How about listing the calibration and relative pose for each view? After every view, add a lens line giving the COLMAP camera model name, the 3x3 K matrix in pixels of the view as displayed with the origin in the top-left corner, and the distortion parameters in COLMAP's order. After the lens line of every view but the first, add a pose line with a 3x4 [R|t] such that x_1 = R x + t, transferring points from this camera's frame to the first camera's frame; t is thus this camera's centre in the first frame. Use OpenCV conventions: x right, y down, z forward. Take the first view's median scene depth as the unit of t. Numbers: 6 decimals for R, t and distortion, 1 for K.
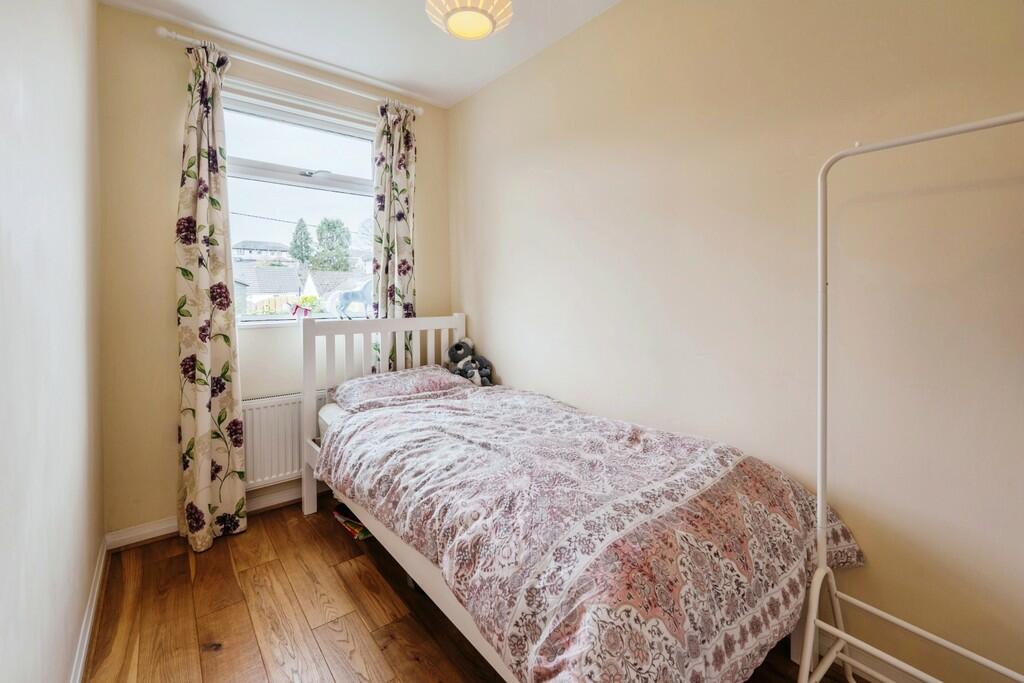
lens RADIAL K [[418.7, 0, 512.0], [0, 418.7, 289.6], [0, 0, 1]] dist [-0.000776, -0.000143]
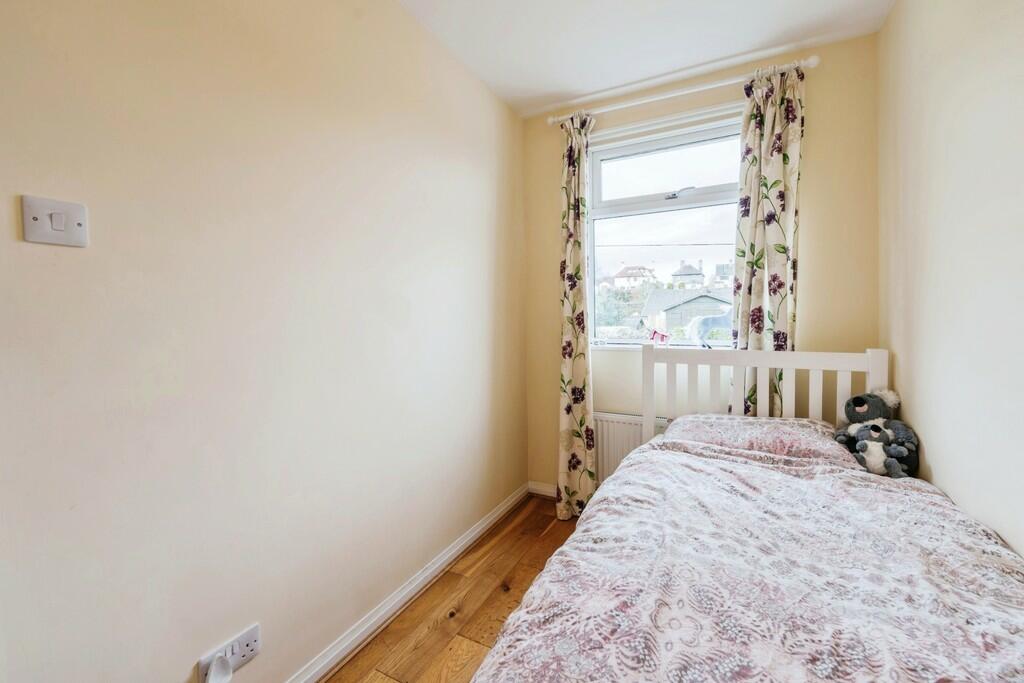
lens RADIAL K [[415.8, 0, 528.2], [0, 415.8, 330.0], [0, 0, 1]] dist [-0.000489, -0.000093]
pose [[0.413378, 0.024782, -0.910222, 0.256070], [0.014889, 0.999312, 0.033970, -0.002855], [0.910438, -0.027594, 0.412725, 0.282524]]
